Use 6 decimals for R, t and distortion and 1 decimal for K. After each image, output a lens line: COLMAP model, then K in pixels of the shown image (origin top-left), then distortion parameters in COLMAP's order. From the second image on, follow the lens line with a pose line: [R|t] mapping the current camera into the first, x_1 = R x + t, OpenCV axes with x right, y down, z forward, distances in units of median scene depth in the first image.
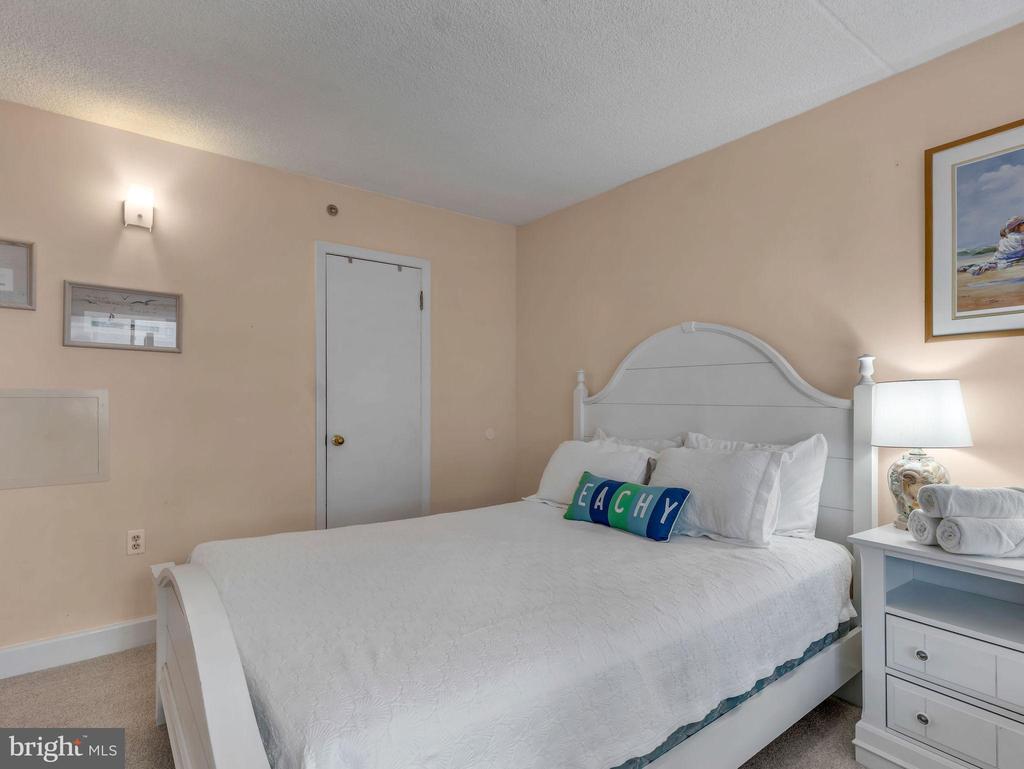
lens RADIAL K [[533.5, 0, 510.3], [0, 533.5, 396.3], [0, 0, 1]] dist [0.001767, 0.000365]
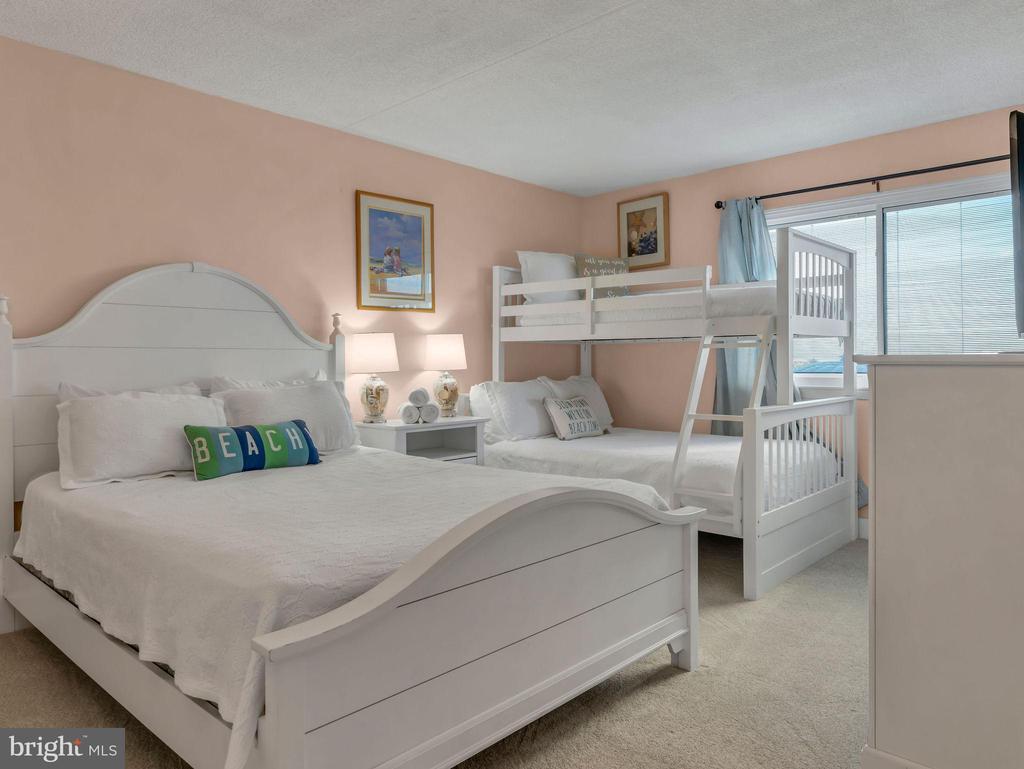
lens RADIAL K [[683.3, 0, 514.8], [0, 683.3, 362.5], [0, 0, 1]] dist [-0.003465, -0.000163]
pose [[-0.173102, -0.003337, 0.984898, -1.372624], [0.005068, 0.999978, 0.004279, 0.054659], [-0.984891, 0.005732, -0.173082, 0.918669]]
